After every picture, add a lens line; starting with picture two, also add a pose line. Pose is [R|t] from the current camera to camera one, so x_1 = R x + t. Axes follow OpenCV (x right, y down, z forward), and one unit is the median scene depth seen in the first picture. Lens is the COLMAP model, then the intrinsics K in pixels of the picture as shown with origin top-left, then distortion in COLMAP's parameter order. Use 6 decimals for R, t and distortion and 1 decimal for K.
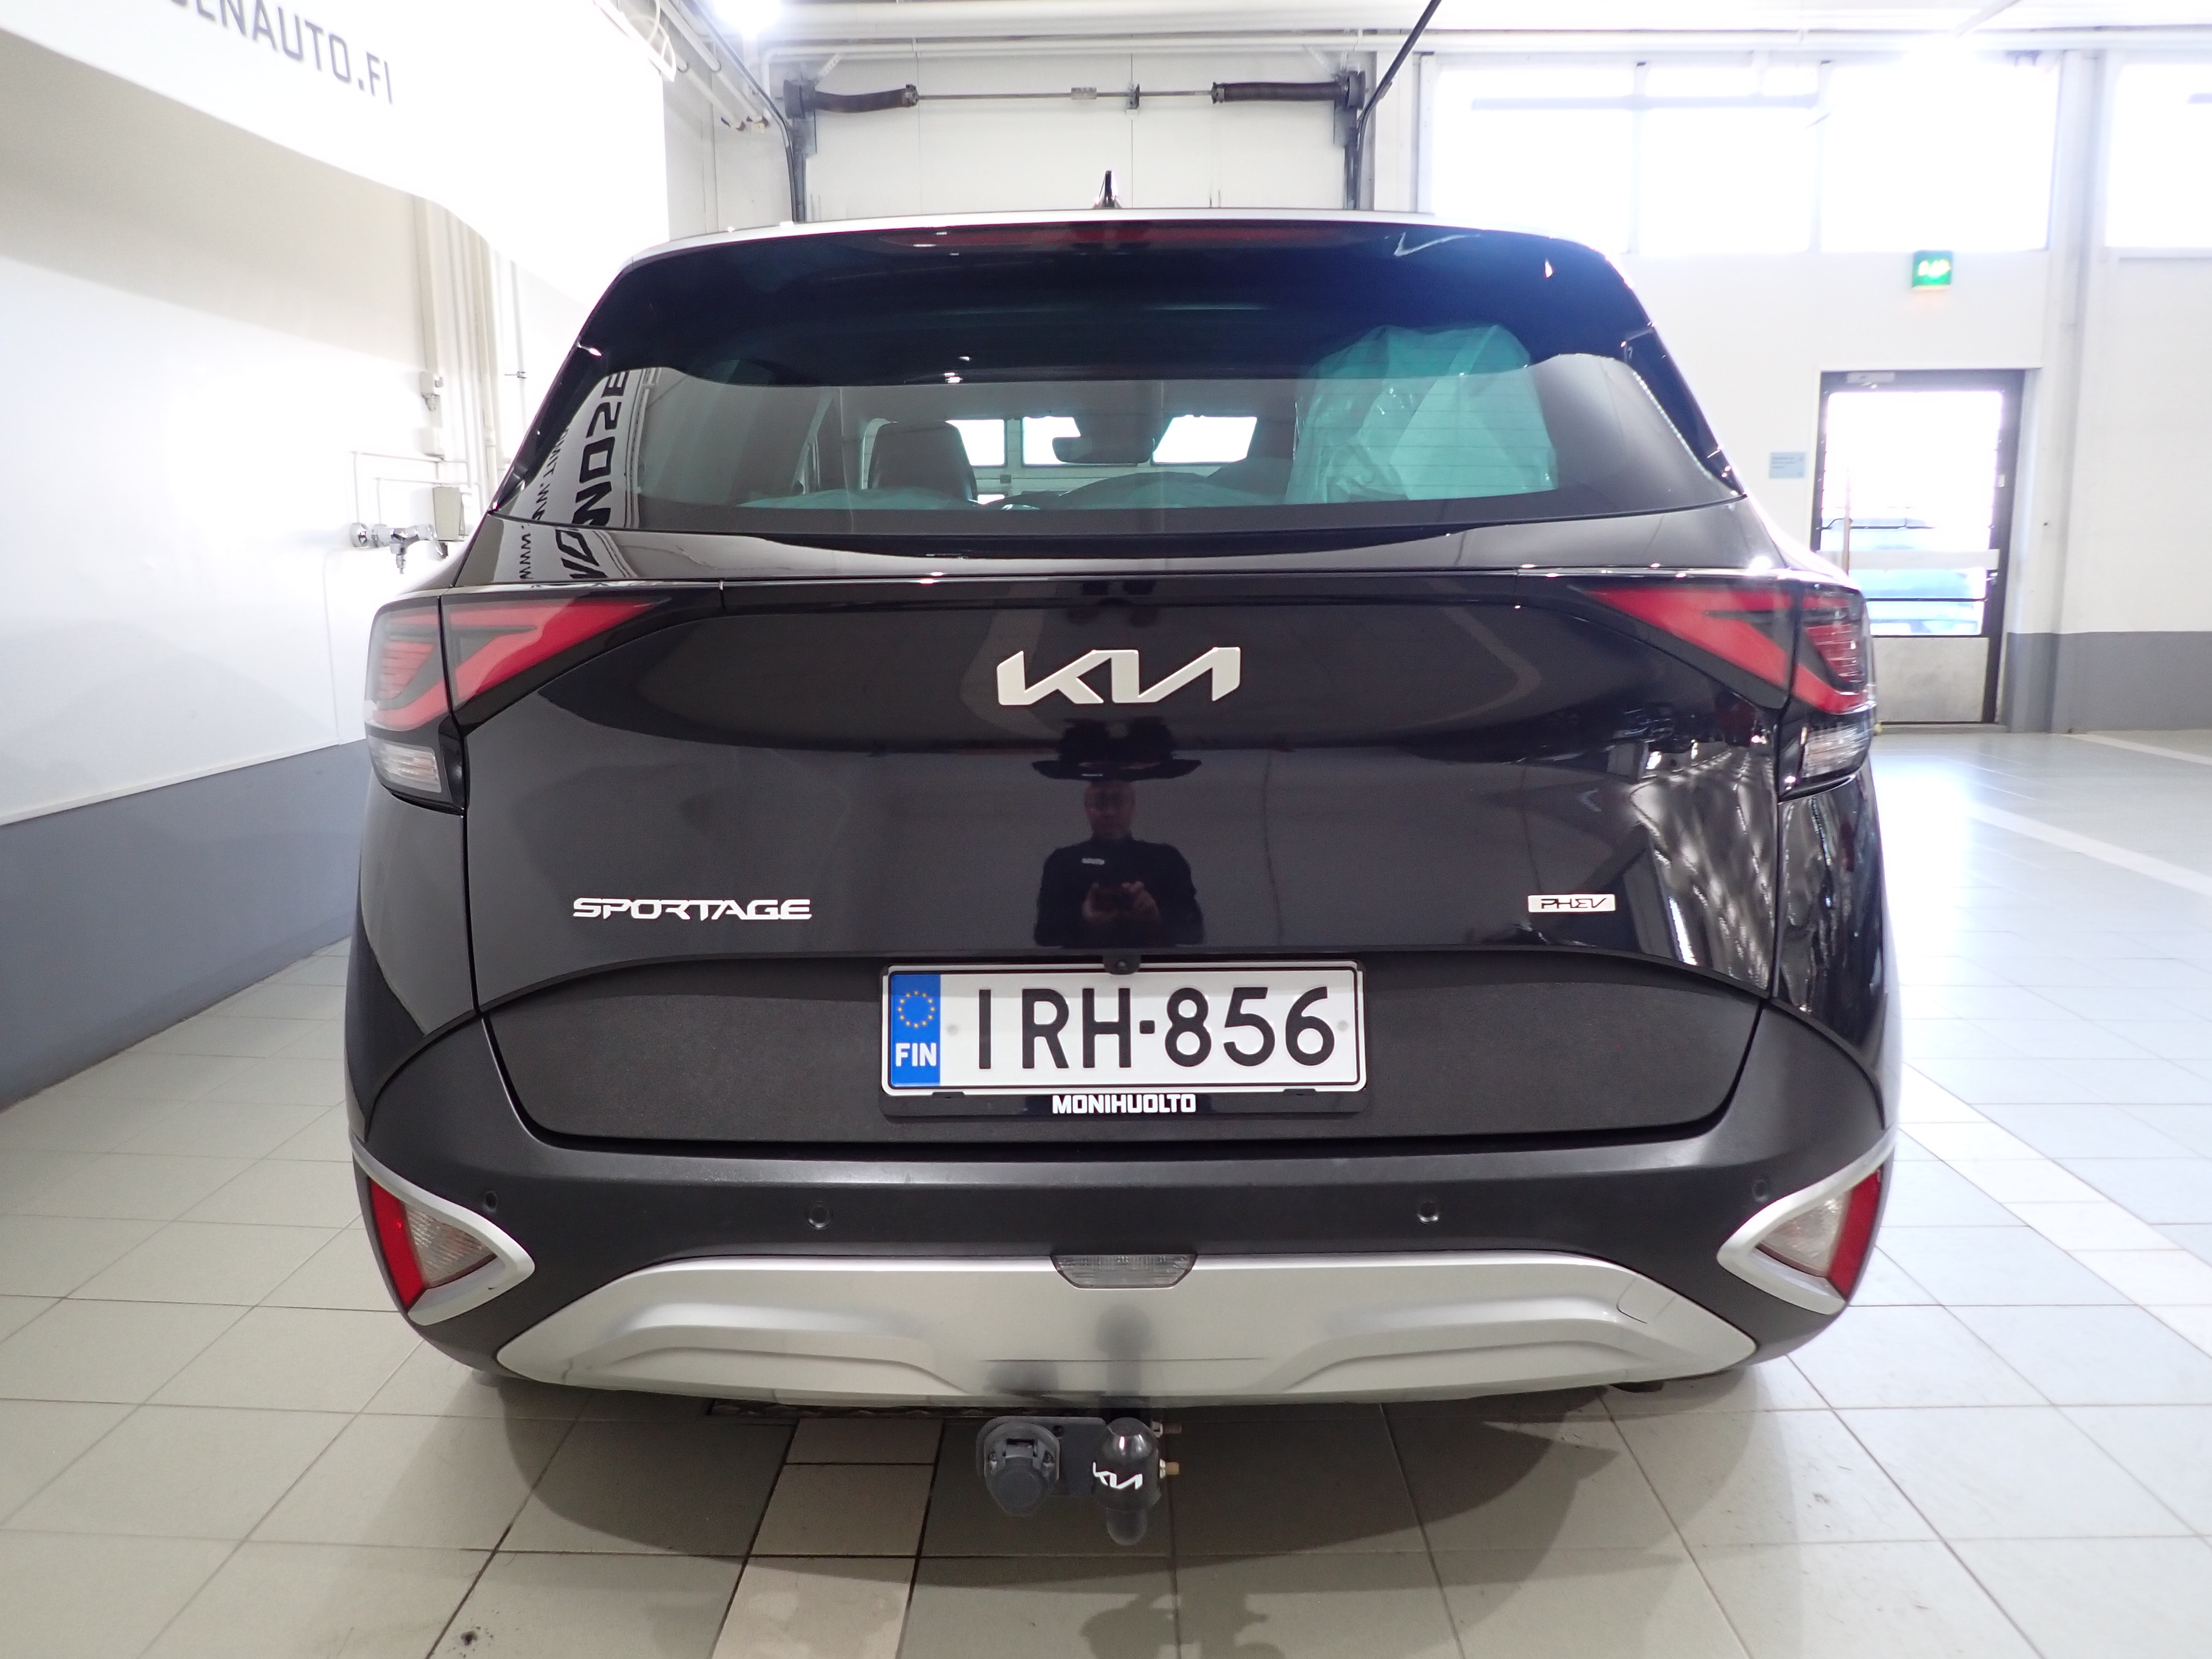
lens RADIAL K [[1618.8, 0, 1092.3], [0, 1618.8, 821.4], [0, 0, 1]] dist [-0.005458, -0.005838]
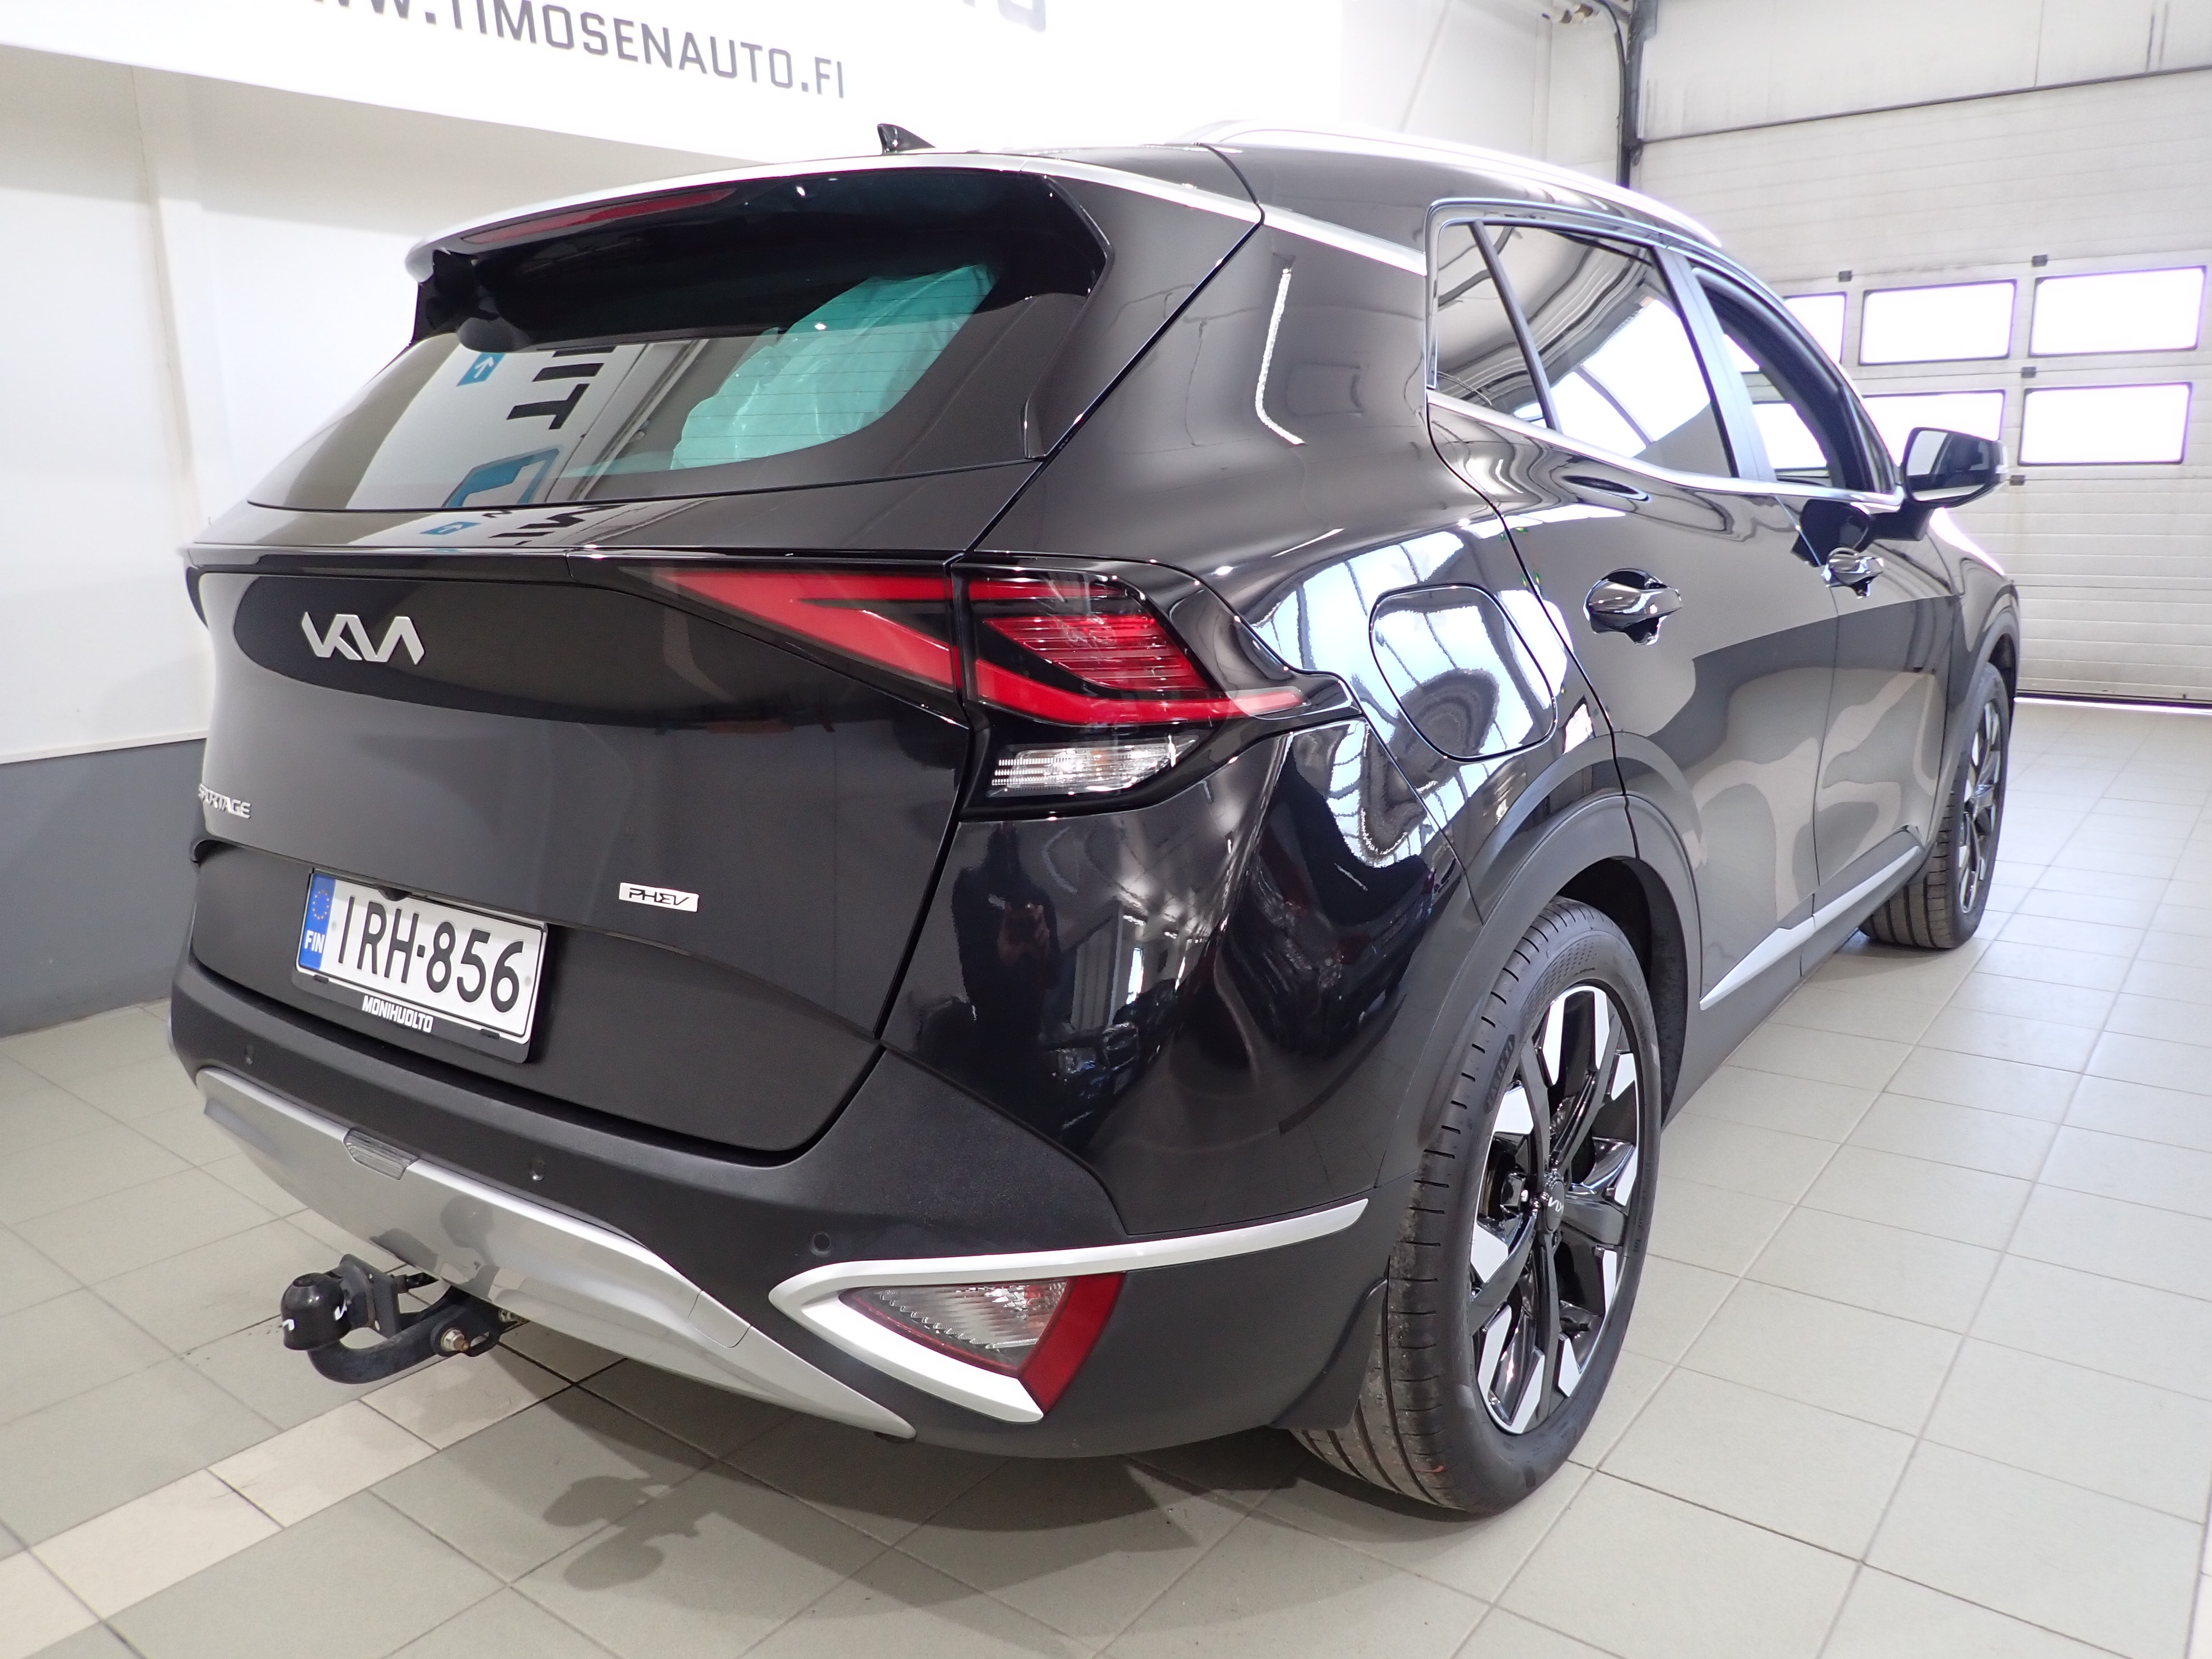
lens RADIAL K [[1618.8, 0, 1090.6], [0, 1618.8, 824.3], [0, 0, 1]] dist [-0.005458, -0.005838]
pose [[0.806310, 0.121027, -0.578979, 1.039666], [-0.088352, 0.992505, 0.084426, -0.095214], [0.584858, -0.016919, 0.810959, 0.361080]]
